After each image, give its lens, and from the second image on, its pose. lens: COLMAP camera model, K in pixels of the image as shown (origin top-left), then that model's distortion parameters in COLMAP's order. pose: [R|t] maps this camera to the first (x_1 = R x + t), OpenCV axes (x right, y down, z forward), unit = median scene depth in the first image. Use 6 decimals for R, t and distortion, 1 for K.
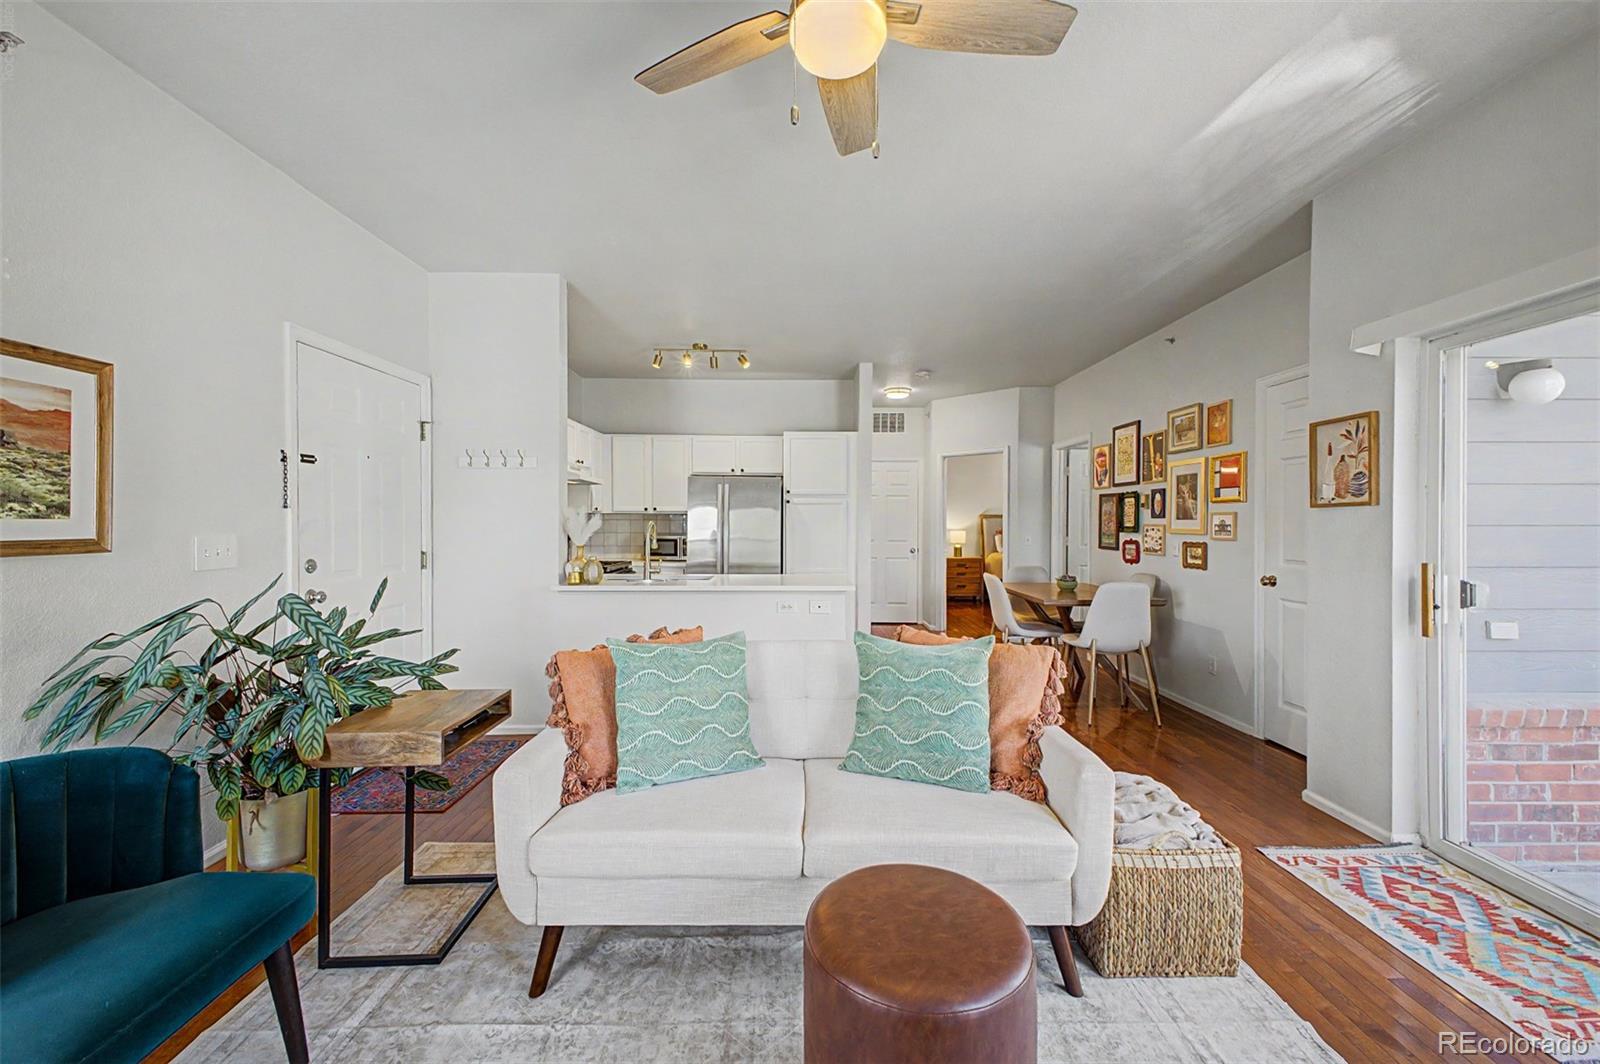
lens RADIAL K [[636.8, 0, 800.0], [0, 636.8, 532.0], [0, 0, 1]] dist [0.000250, 0.000000]
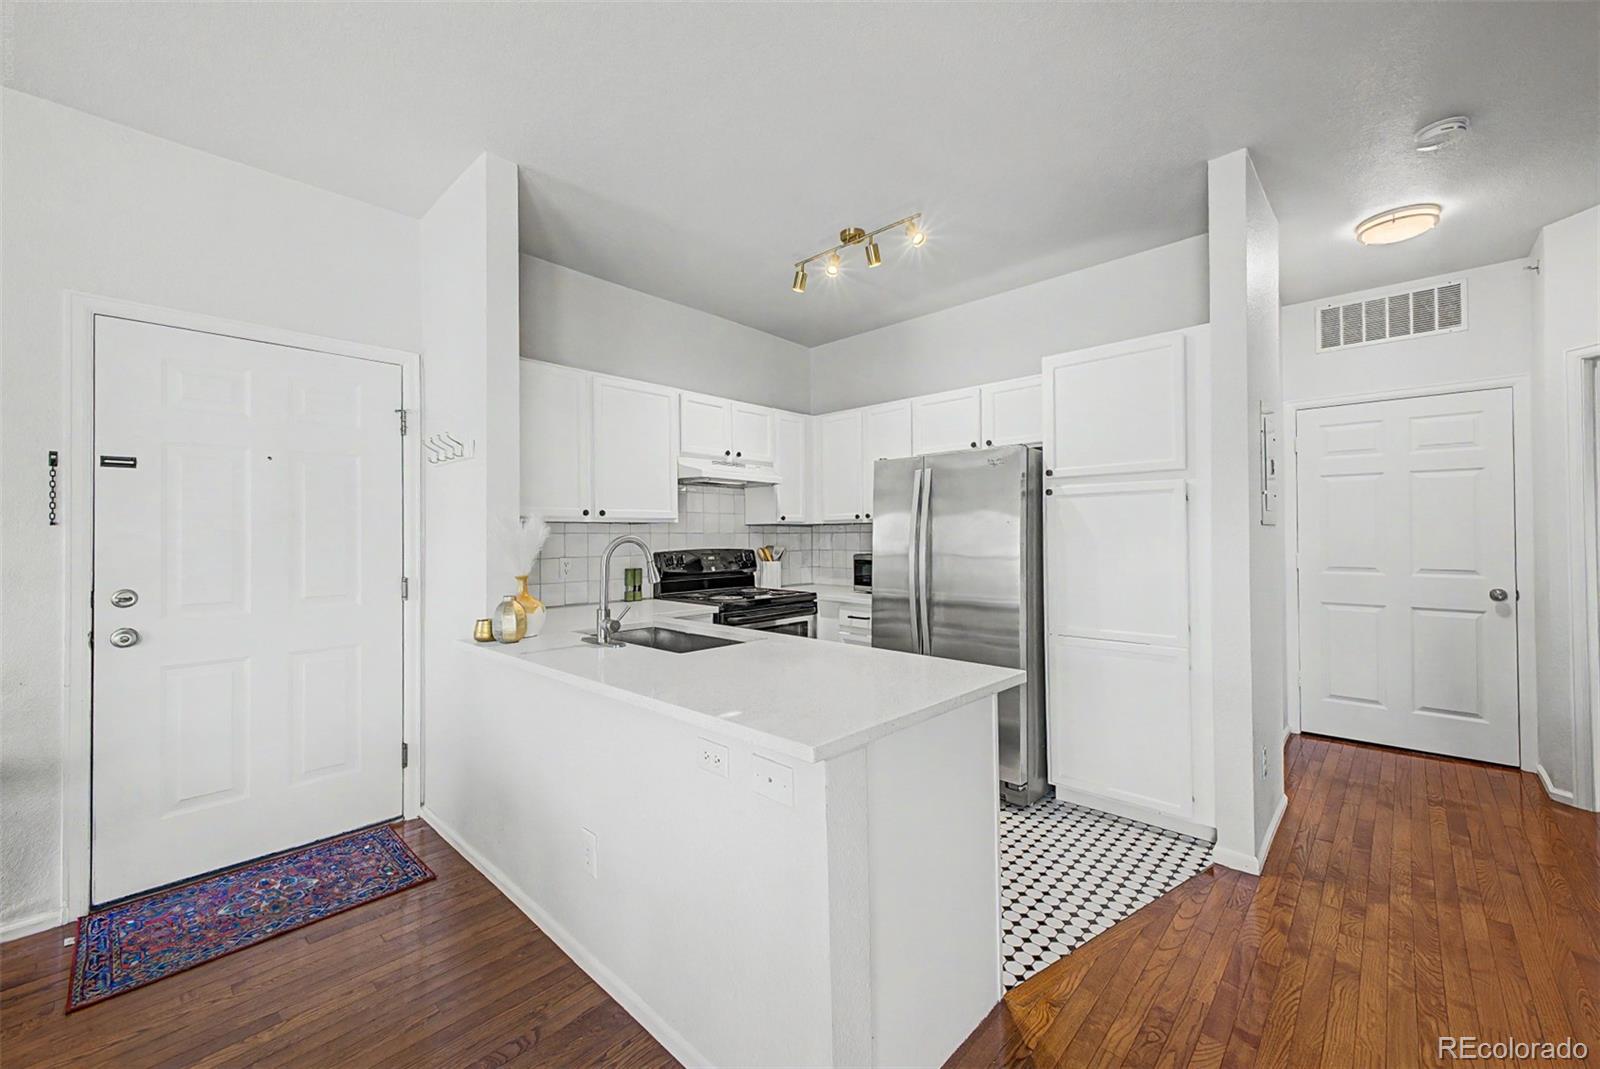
lens RADIAL K [[627.4, 0, 804.6], [0, 627.4, 528.1], [0, 0, 1]] dist [0.030650, -0.011293]
pose [[0.724444, -0.018243, -0.689092, 0.241480], [0.000094, 0.999652, -0.026367, -0.007972], [0.689333, 0.019037, 0.724194, 0.643623]]
